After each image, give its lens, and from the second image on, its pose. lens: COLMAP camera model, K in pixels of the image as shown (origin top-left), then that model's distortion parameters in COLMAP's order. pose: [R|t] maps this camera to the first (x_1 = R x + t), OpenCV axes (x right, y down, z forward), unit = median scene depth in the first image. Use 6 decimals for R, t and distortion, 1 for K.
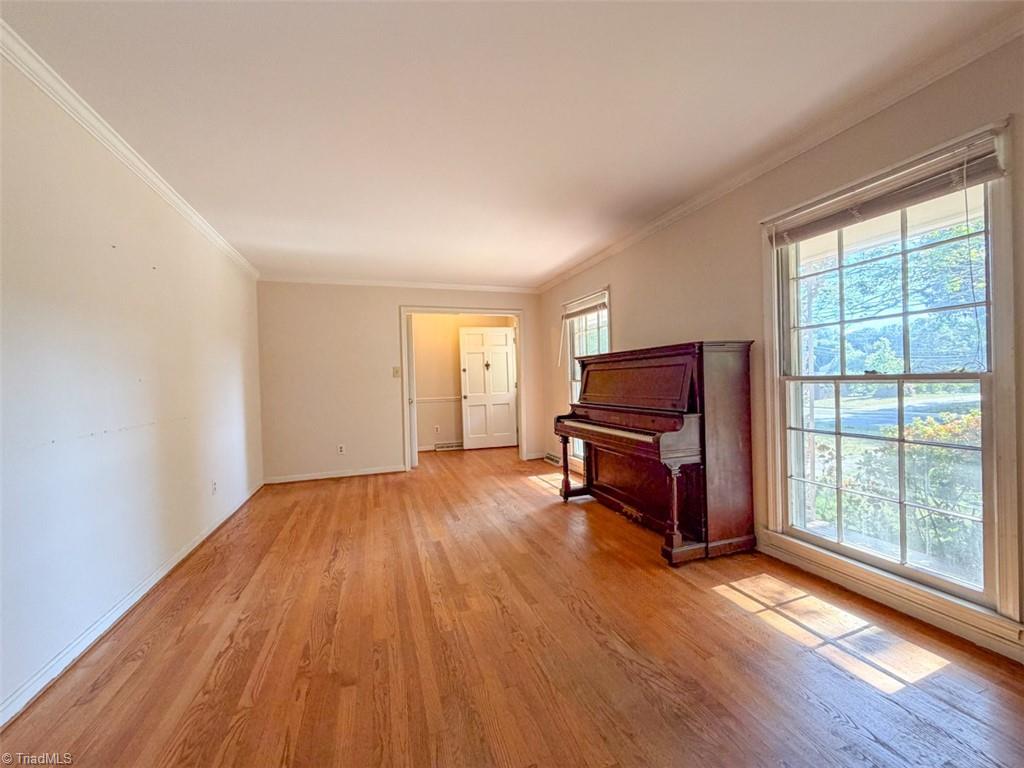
lens RADIAL K [[408.7, 0, 514.6], [0, 408.7, 384.1], [0, 0, 1]] dist [0.002239, -0.000260]
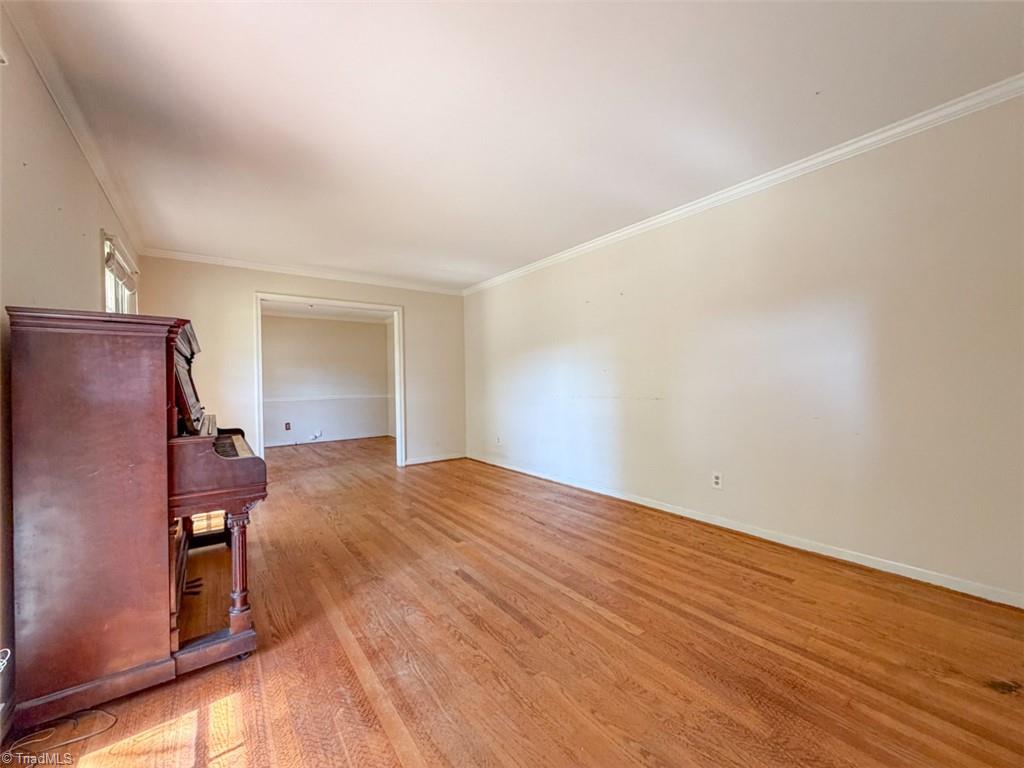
lens RADIAL K [[408.7, 0, 512.2], [0, 408.7, 383.1], [0, 0, 1]] dist [0.002239, -0.000260]
pose [[-0.954895, 0.043118, -0.293797, -0.036408], [0.038601, 0.999031, 0.021159, -0.003471], [0.294424, 0.008864, -0.955634, 1.744851]]
